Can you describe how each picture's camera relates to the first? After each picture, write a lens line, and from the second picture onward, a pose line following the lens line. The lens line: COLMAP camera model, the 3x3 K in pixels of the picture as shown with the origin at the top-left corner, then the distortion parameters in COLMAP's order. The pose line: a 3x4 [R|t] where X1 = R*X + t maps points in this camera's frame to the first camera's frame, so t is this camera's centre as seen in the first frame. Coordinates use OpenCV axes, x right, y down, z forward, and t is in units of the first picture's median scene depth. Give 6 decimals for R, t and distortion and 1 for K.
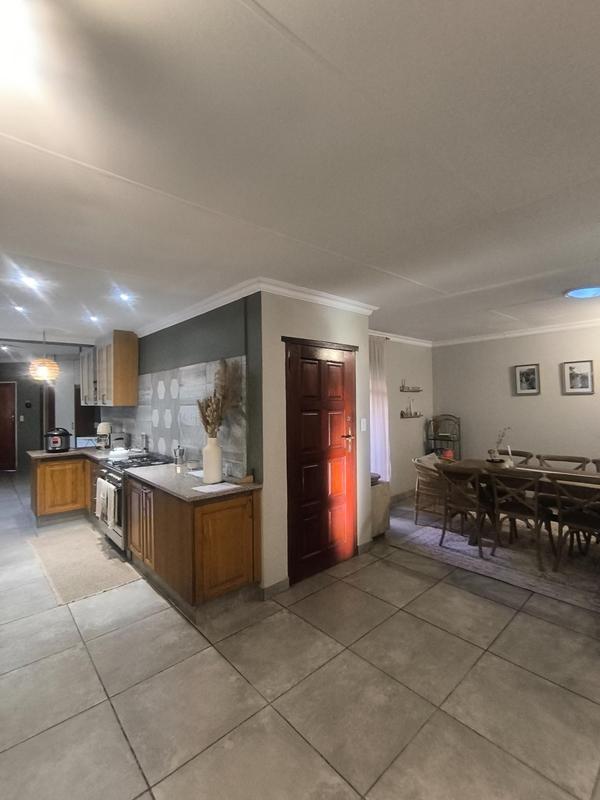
lens RADIAL K [[363.2, 0, 303.8], [0, 363.2, 397.0], [0, 0, 1]] dist [-0.039658, 0.020247]
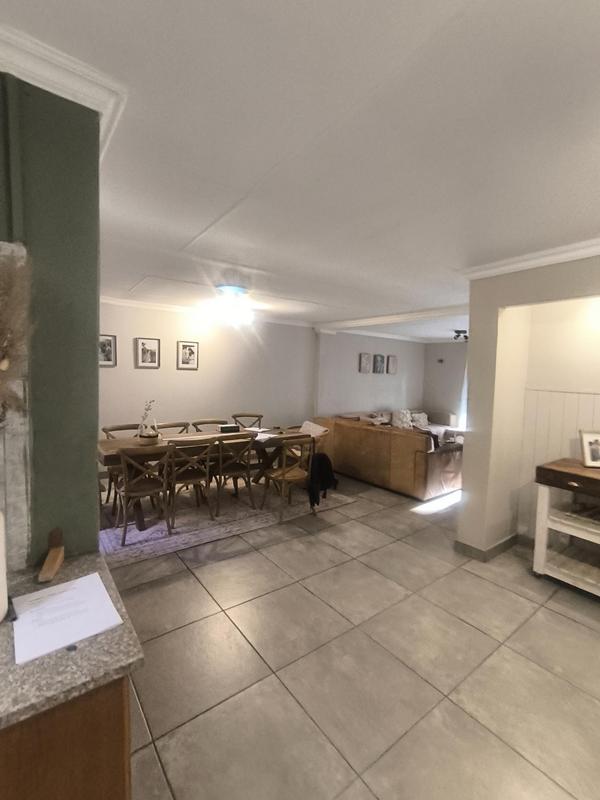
lens RADIAL K [[363.2, 0, 303.8], [0, 363.2, 397.0], [0, 0, 1]] dist [-0.039658, 0.020247]
pose [[0.091185, -0.048395, 0.994657, -0.410080], [-0.034577, 0.998062, 0.051731, 0.009884], [-0.995233, -0.039109, 0.089335, 0.539689]]
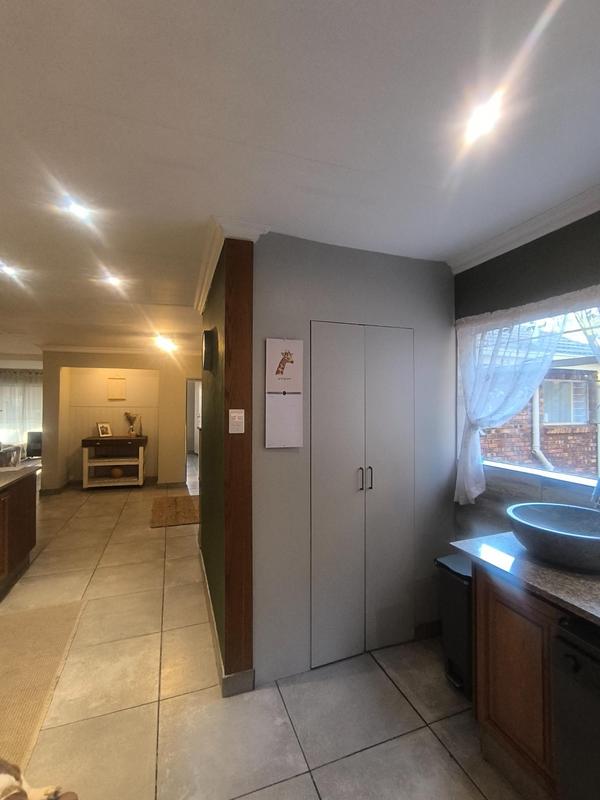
lens RADIAL K [[363.2, 0, 303.8], [0, 363.2, 397.0], [0, 0, 1]] dist [-0.039658, 0.020247]
pose [[-0.925409, 0.015965, 0.378635, -1.223409], [0.005769, 0.999590, -0.028046, 0.028300], [-0.378927, -0.023770, -0.925121, 1.275979]]
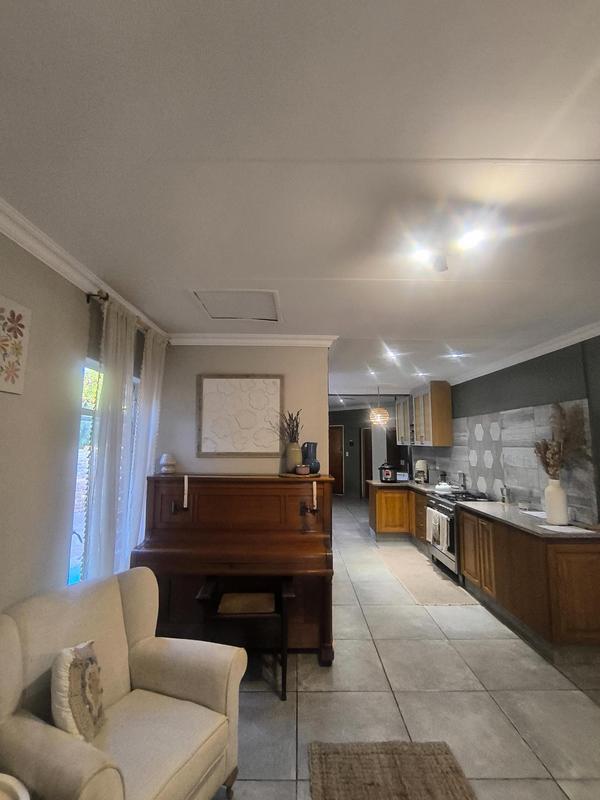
lens RADIAL K [[363.2, 0, 303.8], [0, 363.2, 397.0], [0, 0, 1]] dist [-0.039658, 0.020247]
pose [[0.747546, -0.063161, -0.661200, -0.076200], [-0.010579, 0.994210, -0.106933, -0.004411], [0.664126, 0.086932, 0.742550, -0.202167]]
